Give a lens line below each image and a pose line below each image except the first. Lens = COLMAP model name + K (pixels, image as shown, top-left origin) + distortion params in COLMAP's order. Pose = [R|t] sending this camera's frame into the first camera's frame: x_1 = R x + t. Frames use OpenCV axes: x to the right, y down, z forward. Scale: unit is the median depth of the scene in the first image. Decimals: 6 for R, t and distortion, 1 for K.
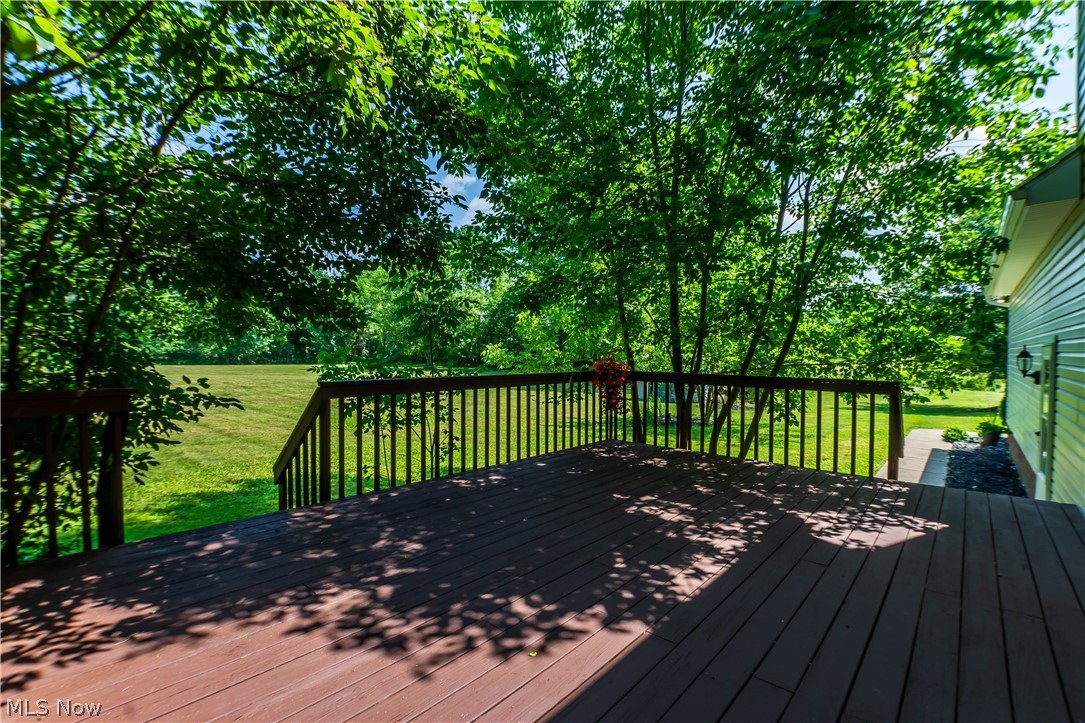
lens RADIAL K [[496.1, 0, 542.5], [0, 496.1, 361.5], [0, 0, 1]] dist [-0.059883, -0.000043]
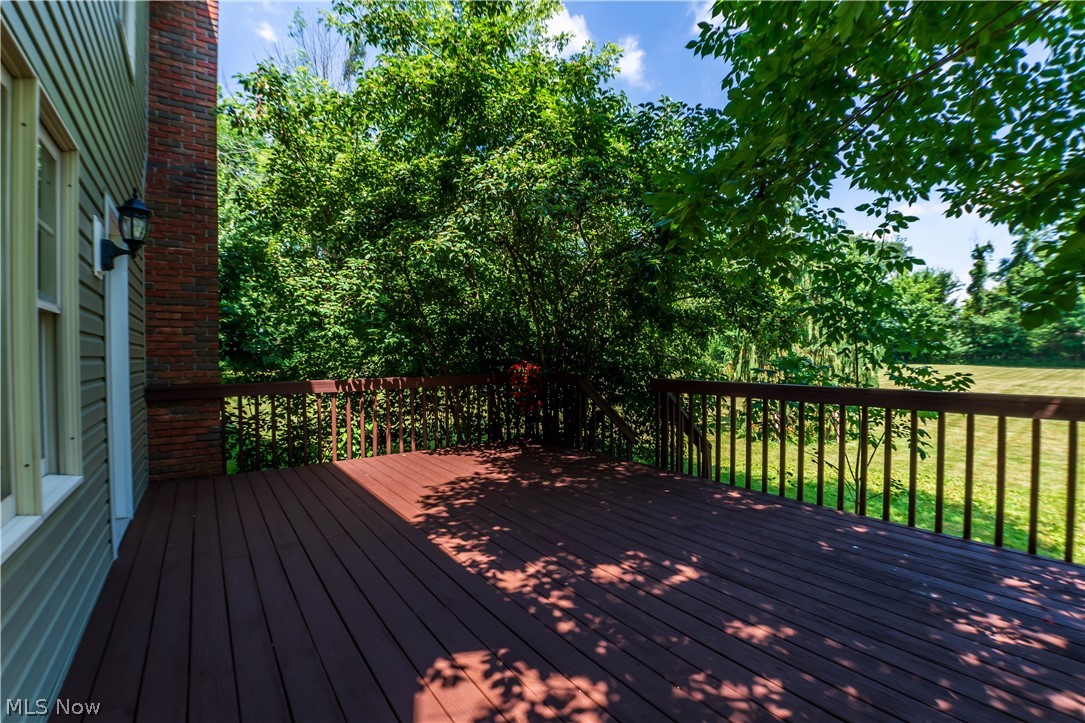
lens RADIAL K [[487.7, 0, 542.5], [0, 487.7, 361.5], [0, 0, 1]] dist [-0.029739, 0.000590]
pose [[-0.227606, 0.012892, -0.973668, 1.259623], [-0.009804, 0.999831, 0.015530, -0.039956], [0.973704, 0.013081, -0.227441, 1.287895]]
